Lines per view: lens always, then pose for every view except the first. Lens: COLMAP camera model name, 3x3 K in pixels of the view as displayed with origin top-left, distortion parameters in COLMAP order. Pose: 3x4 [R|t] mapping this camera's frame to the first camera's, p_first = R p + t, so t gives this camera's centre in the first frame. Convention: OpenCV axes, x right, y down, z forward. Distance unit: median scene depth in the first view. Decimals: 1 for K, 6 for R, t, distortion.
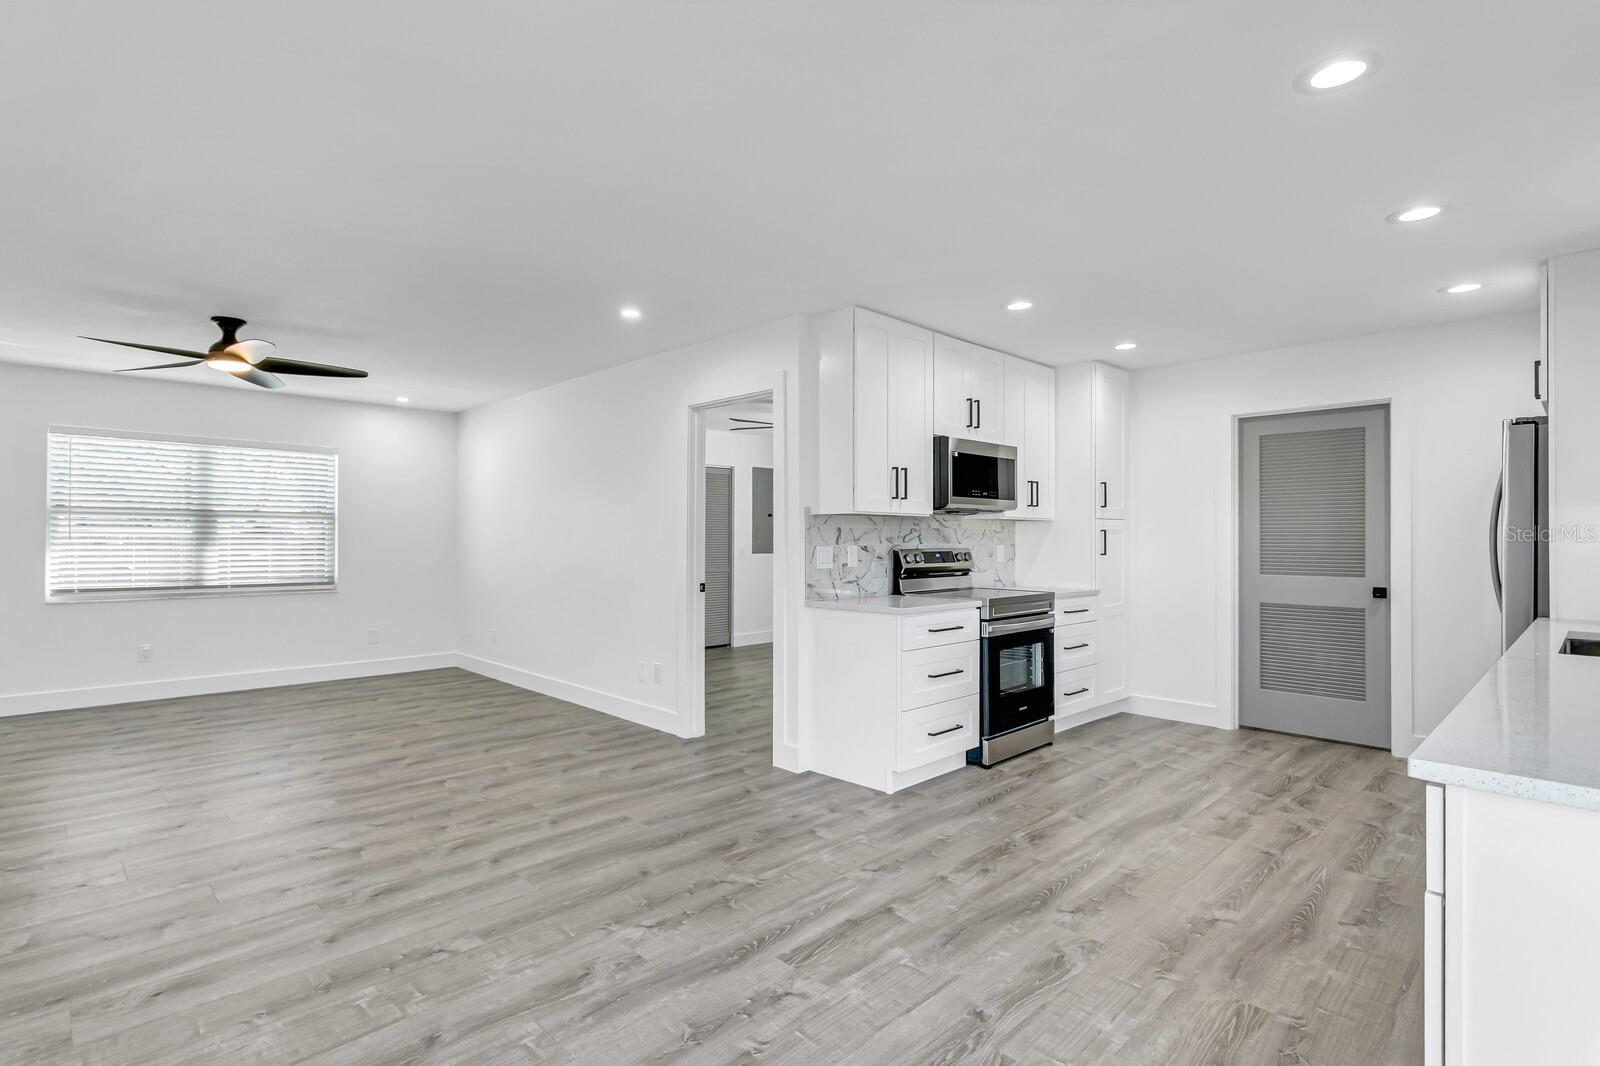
lens RADIAL K [[789.4, 0, 771.1], [0, 789.4, 530.7], [0, 0, 1]] dist [-0.003357, 0.000569]
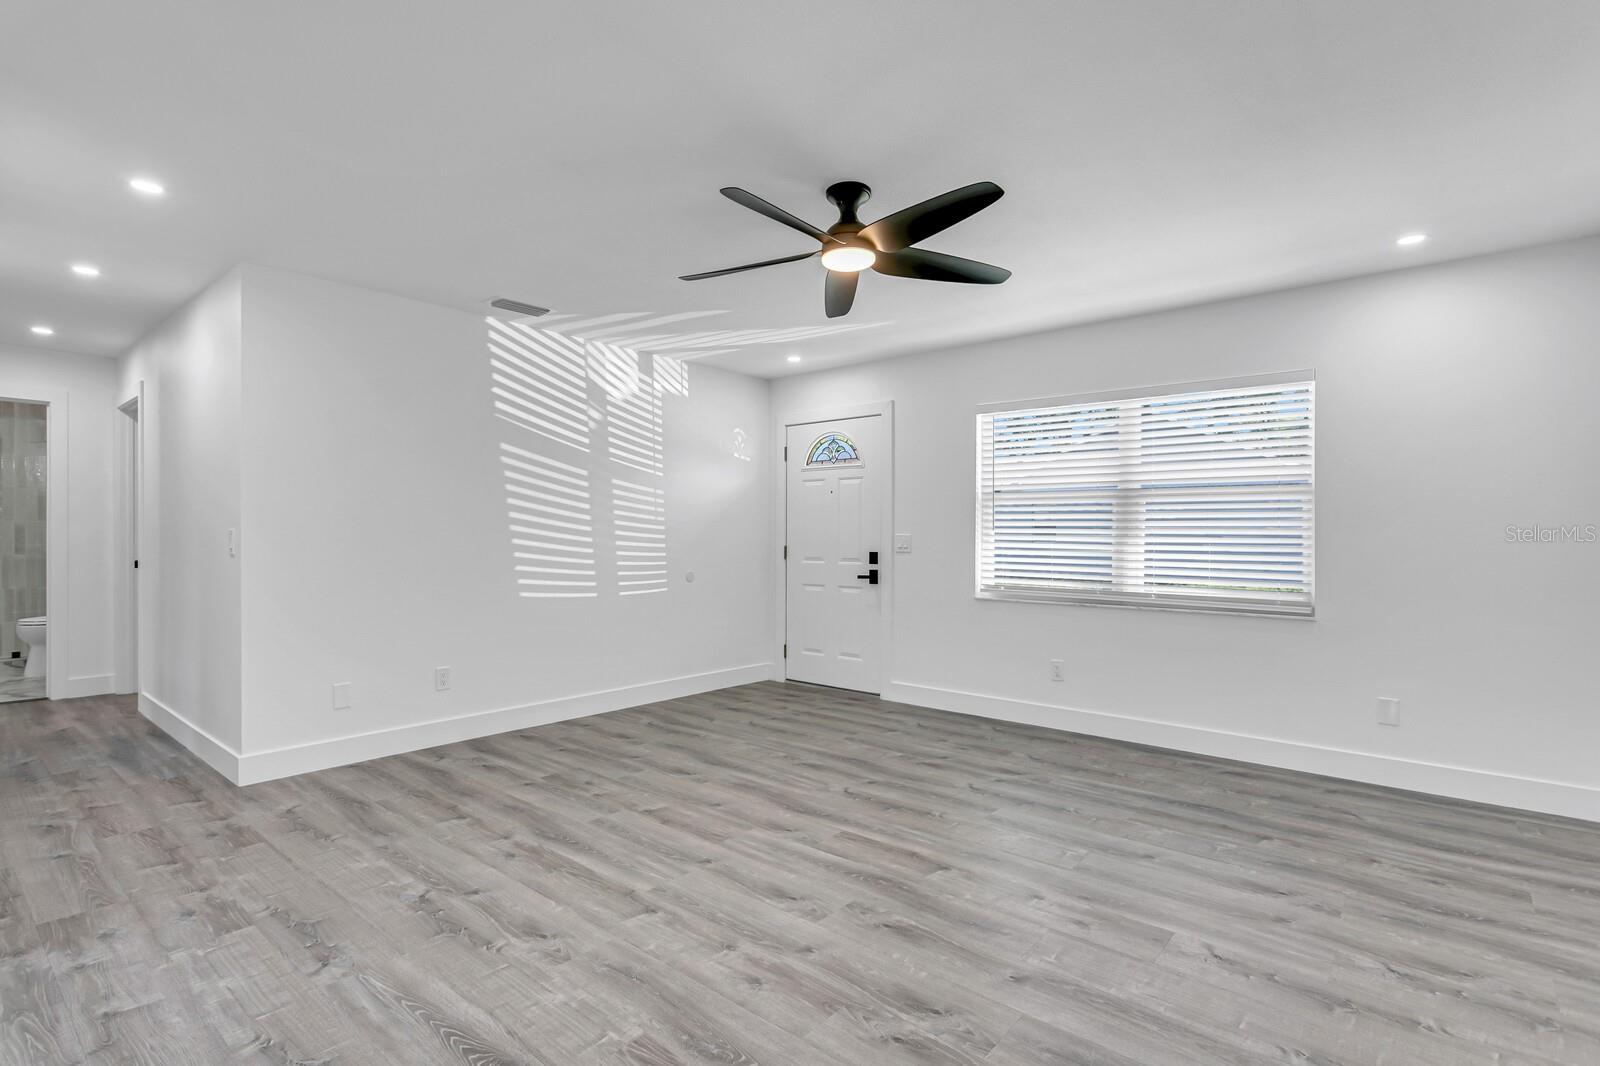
lens RADIAL K [[775.3, 0, 790.9], [0, 775.3, 535.5], [0, 0, 1]] dist [-0.000466, 0.001835]
pose [[0.107161, -0.000216, -0.994242, -0.043613], [0.005207, 0.999986, 0.000344, 0.021088], [0.994228, -0.005214, 0.107160, 0.858672]]
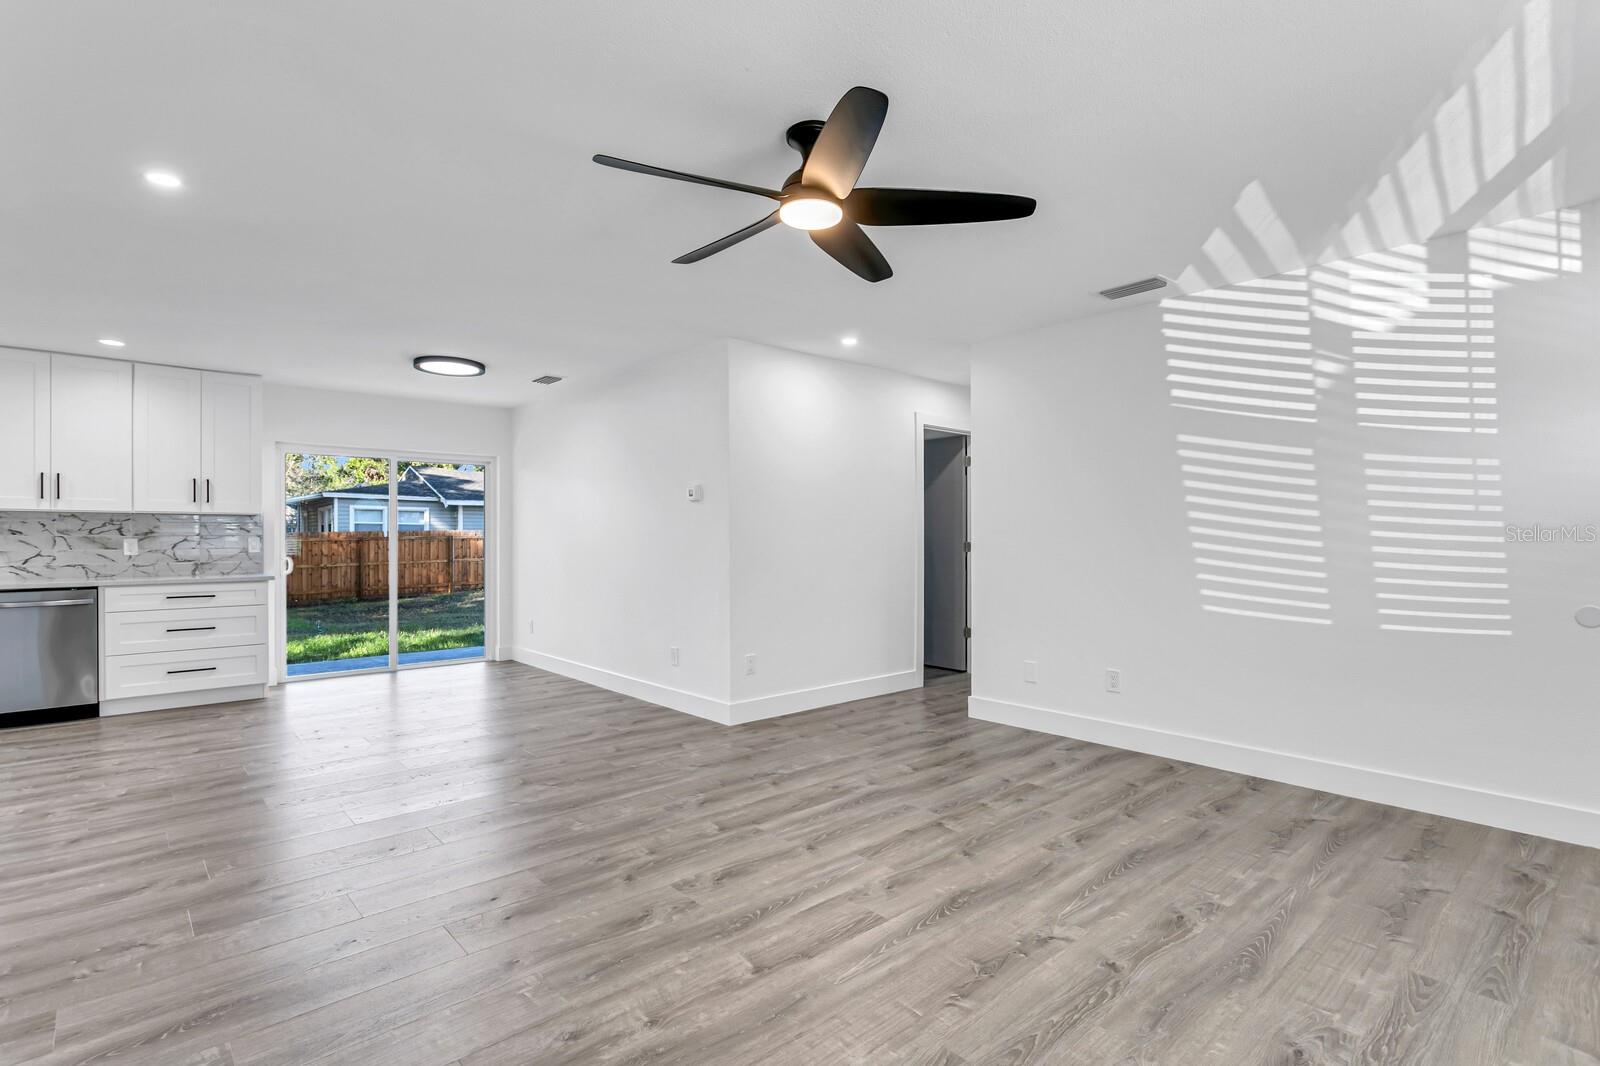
lens RADIAL K [[767.7, 0, 779.1], [0, 767.7, 541.5], [0, 0, 1]] dist [-0.001464, -0.000045]
pose [[-0.999226, -0.000055, 0.039328, -0.665971], [-0.000283, 0.999983, -0.005783, 0.027586], [-0.039327, -0.005789, -0.999210, 1.503821]]
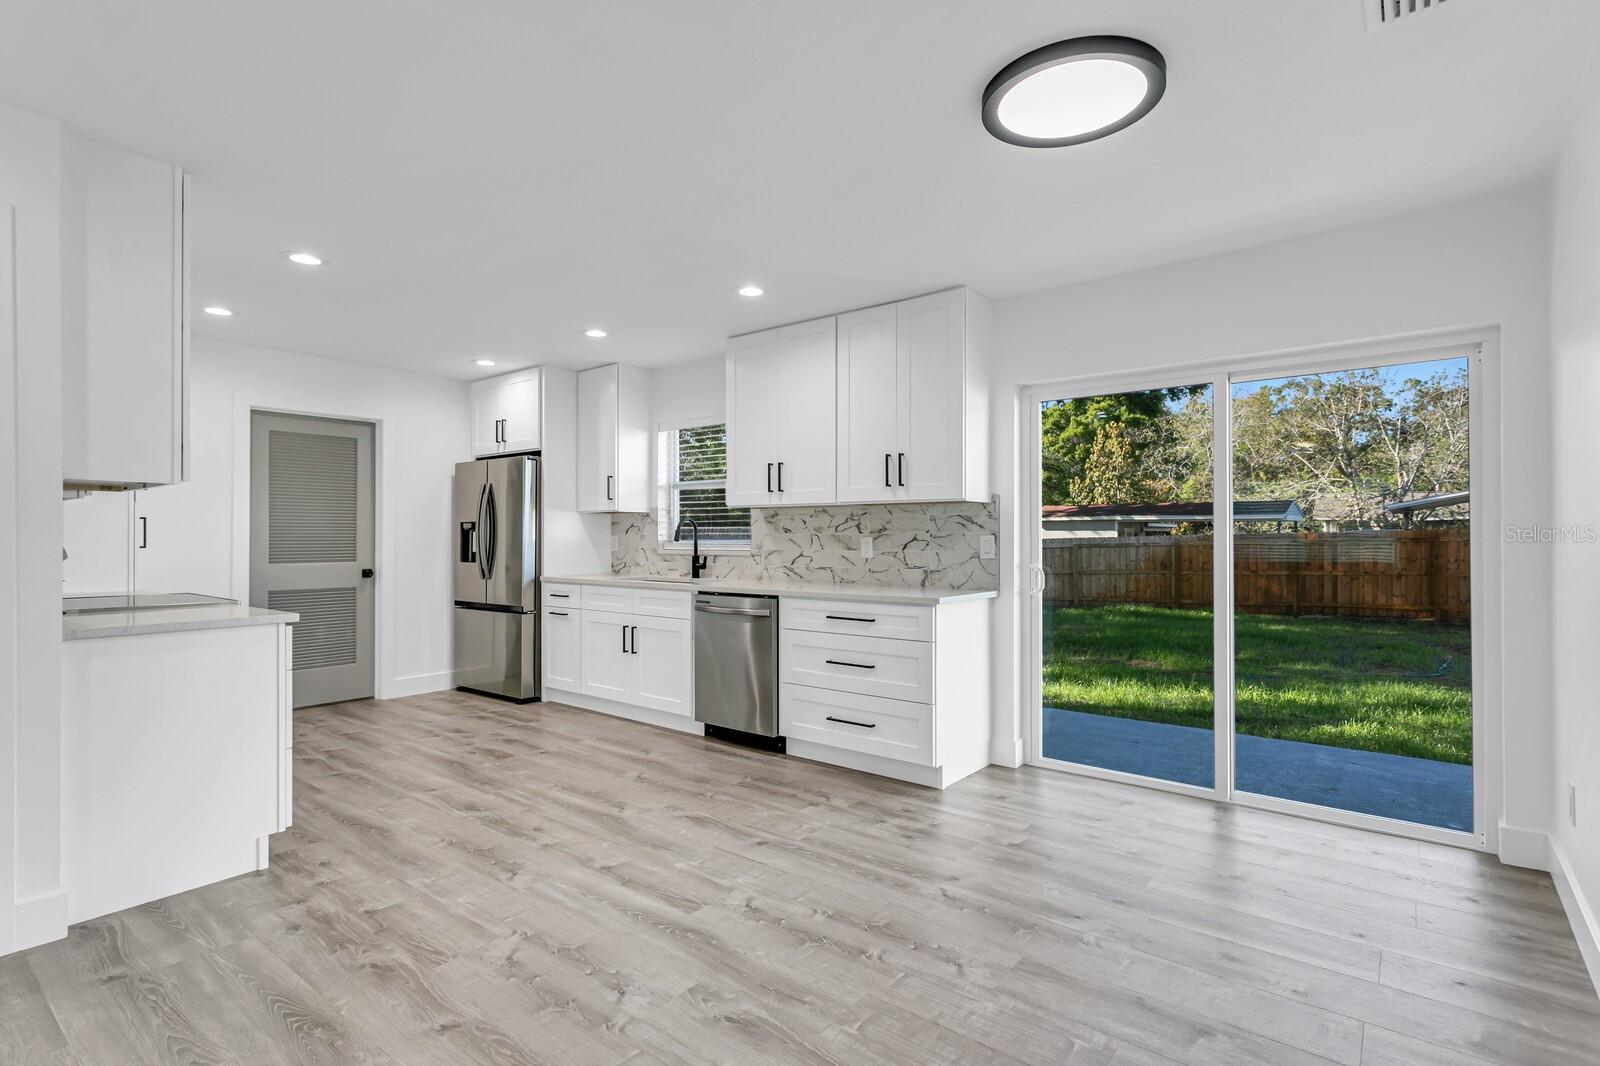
lens RADIAL K [[764.7, 0, 801.9], [0, 764.7, 538.2], [0, 0, 1]] dist [-0.002541, 0.001268]
pose [[-0.152211, -0.002379, 0.988345, -0.533834], [-0.010310, 0.999947, 0.000819, 0.017338], [-0.988294, -0.010065, -0.152227, 0.524559]]
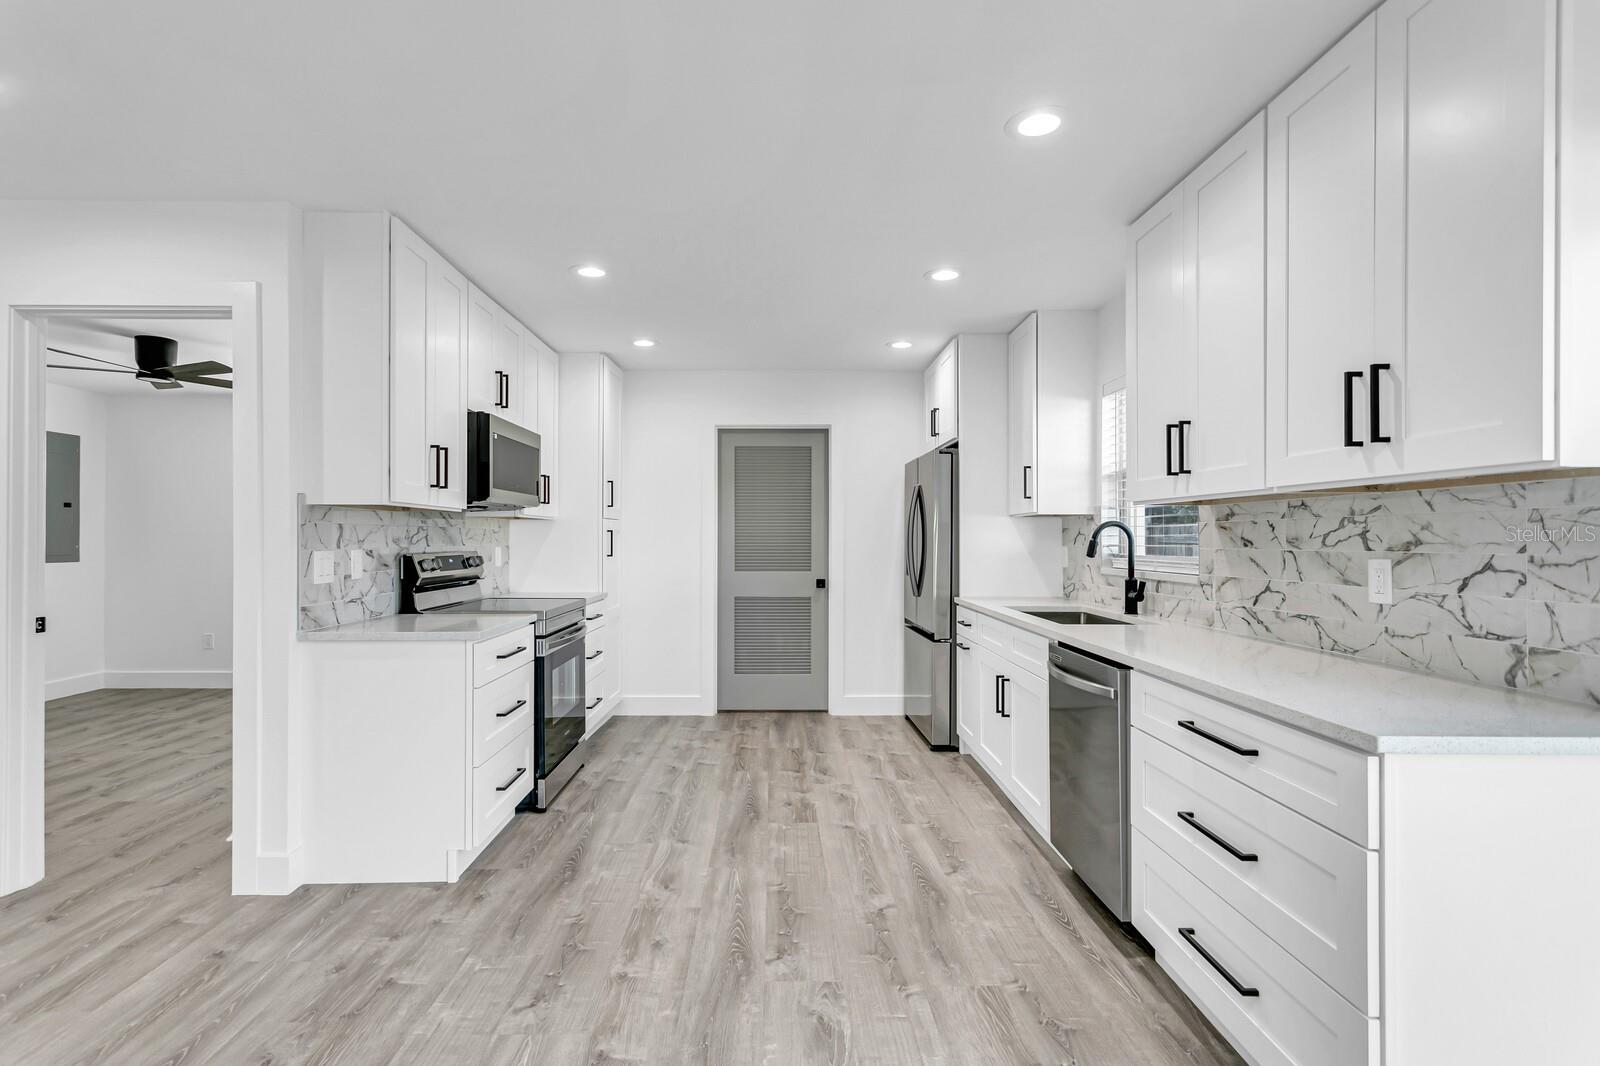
lens RADIAL K [[775.3, 0, 790.9], [0, 775.3, 535.5], [0, 0, 1]] dist [-0.000466, 0.001835]
pose [[0.674573, 0.001616, 0.738206, -0.149328], [-0.005434, 0.999981, 0.002775, 0.001967], [-0.738188, -0.005883, 0.674569, 0.232795]]
